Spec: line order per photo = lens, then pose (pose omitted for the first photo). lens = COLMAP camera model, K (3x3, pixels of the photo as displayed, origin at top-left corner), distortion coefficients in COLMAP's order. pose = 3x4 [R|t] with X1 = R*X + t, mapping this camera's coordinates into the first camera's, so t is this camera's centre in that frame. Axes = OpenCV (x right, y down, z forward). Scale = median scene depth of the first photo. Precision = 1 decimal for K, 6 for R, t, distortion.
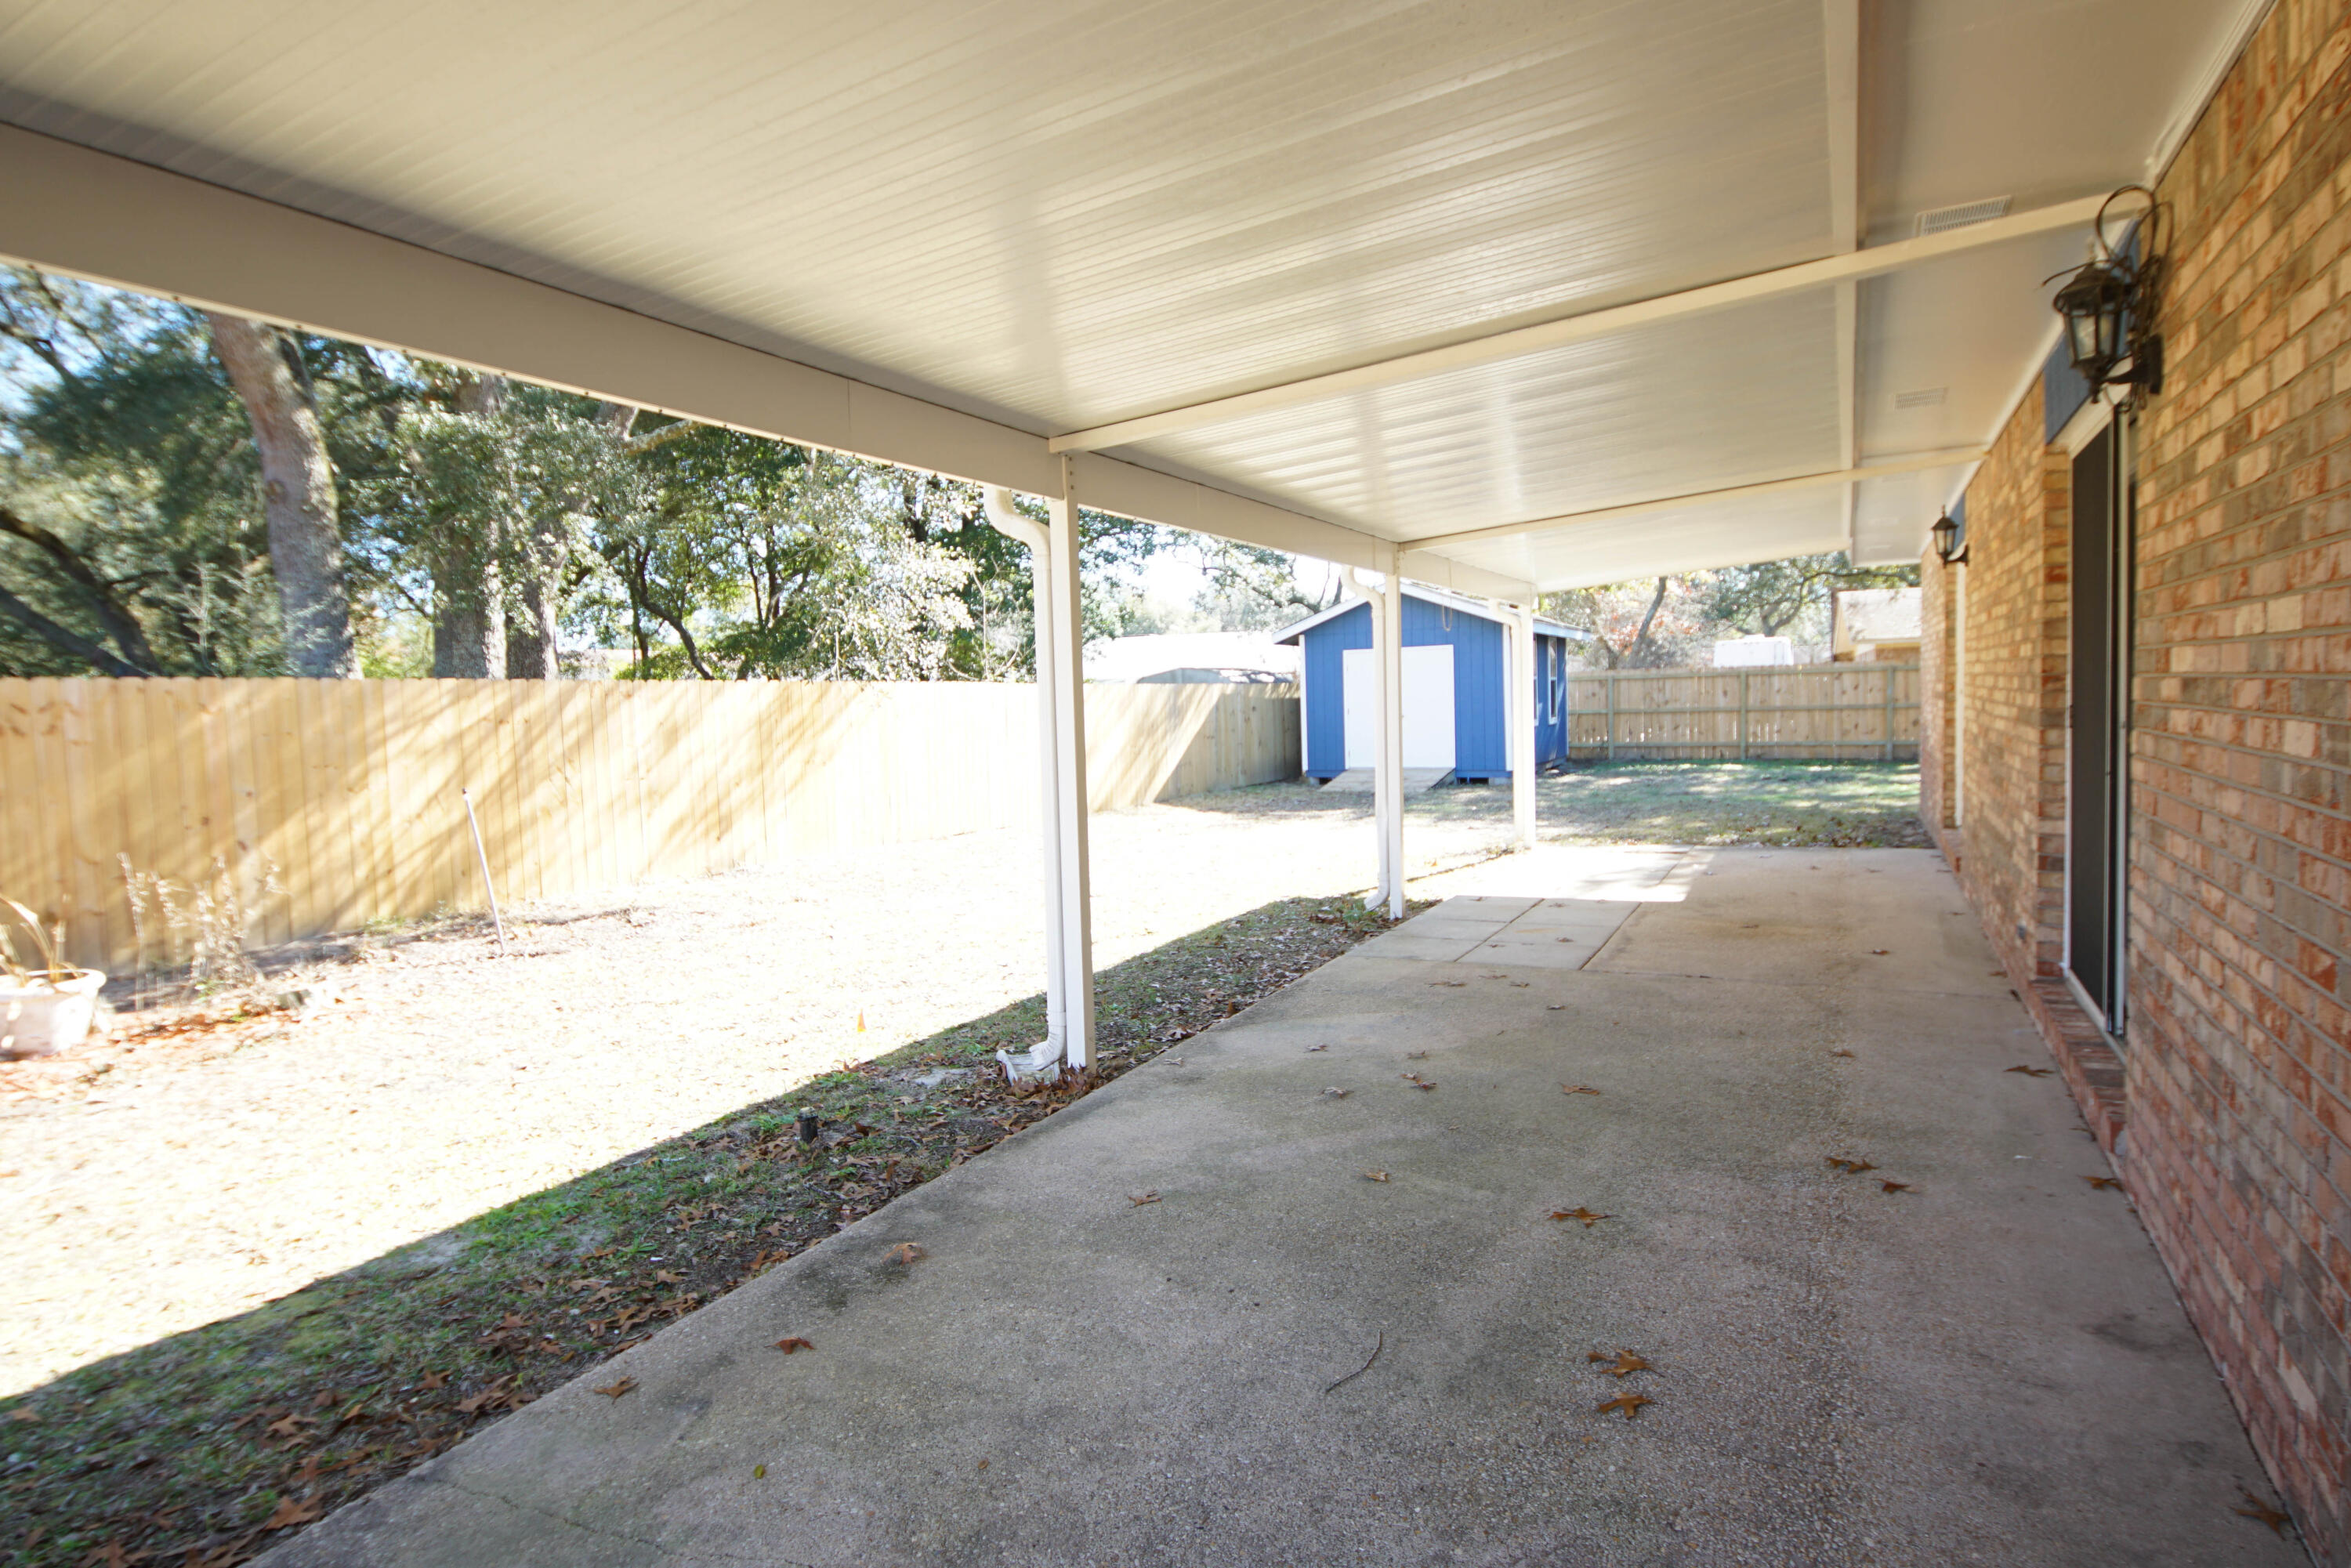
lens RADIAL K [[1266.1, 0, 1143.5], [0, 1266.1, 772.9], [0, 0, 1]] dist [0.031955, -0.030931]
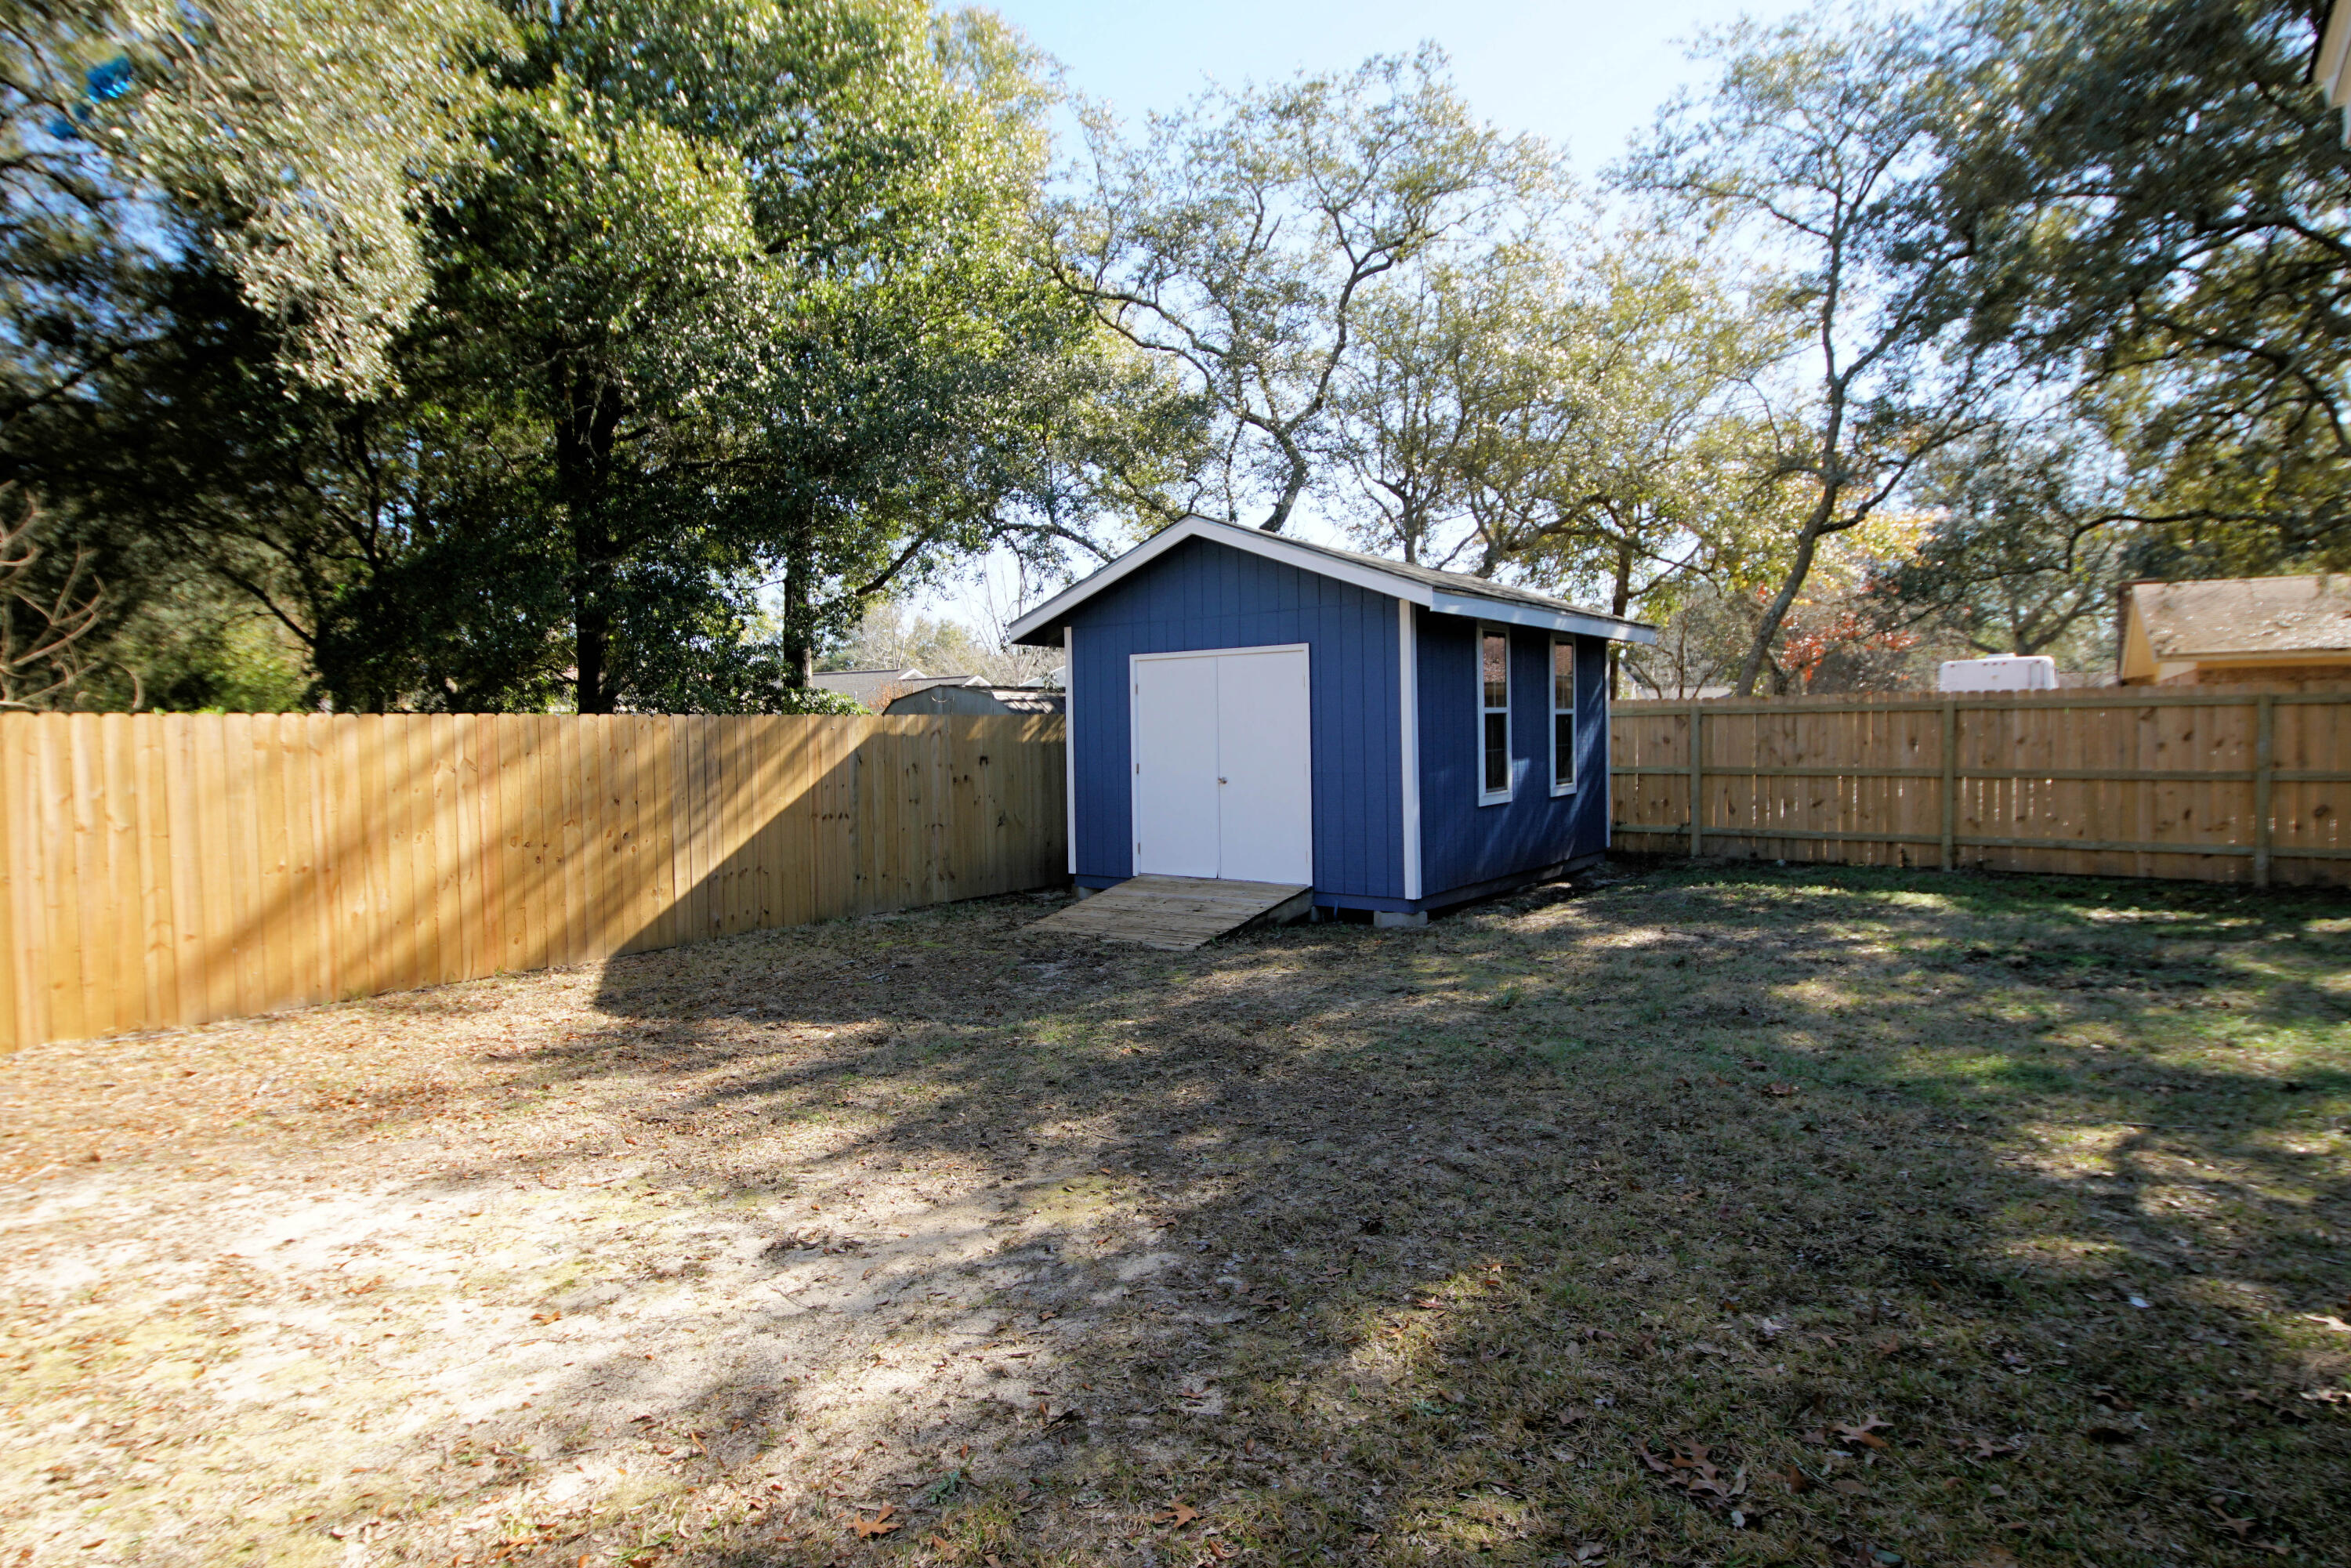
lens RADIAL K [[1257.1, 0, 1139.0], [0, 1257.1, 773.2], [0, 0, 1]] dist [0.024587, -0.030287]
pose [[0.987296, 0.019169, -0.157734, 0.238798], [-0.021802, 0.999650, -0.014977, -0.037676], [0.157392, 0.018226, 0.987368, 0.463050]]
